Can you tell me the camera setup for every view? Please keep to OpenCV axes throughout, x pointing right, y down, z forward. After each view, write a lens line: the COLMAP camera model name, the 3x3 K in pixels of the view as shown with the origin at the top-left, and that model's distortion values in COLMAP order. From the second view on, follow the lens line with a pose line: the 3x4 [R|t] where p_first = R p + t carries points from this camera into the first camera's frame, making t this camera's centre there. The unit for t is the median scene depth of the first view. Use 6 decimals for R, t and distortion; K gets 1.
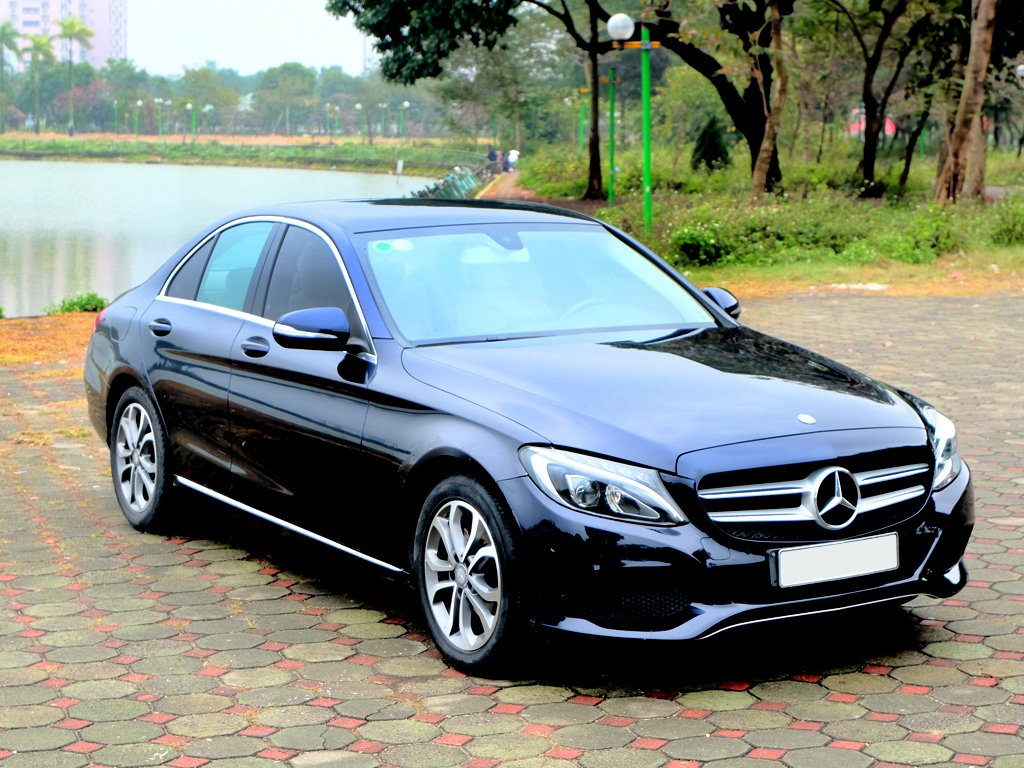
lens RADIAL K [[2035.4, 0, 512.0], [0, 2035.4, 384.0], [0, 0, 1]] dist [-0.055198, -0.042251]
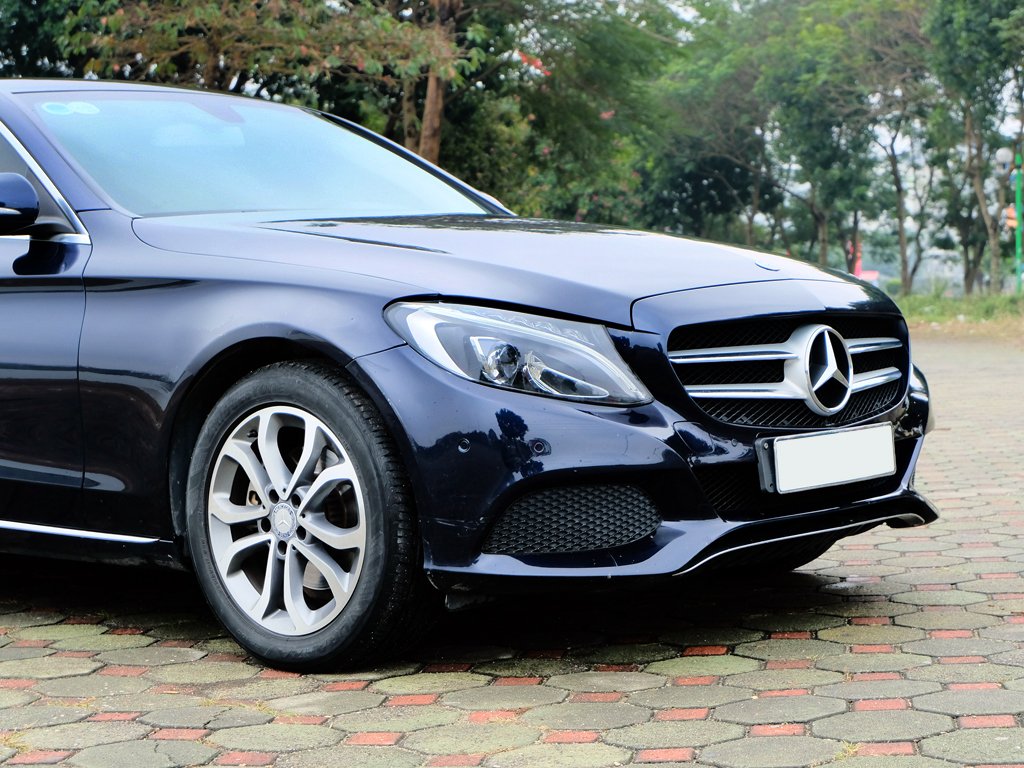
lens RADIAL K [[2035.4, 0, 512.0], [0, 2035.4, 384.0], [0, 0, 1]] dist [-0.055198, -0.042251]
pose [[0.951786, -0.033363, 0.304943, -0.155406], [0.060083, 0.995089, -0.078661, 0.108108], [-0.300821, 0.093190, 0.949116, 0.360787]]
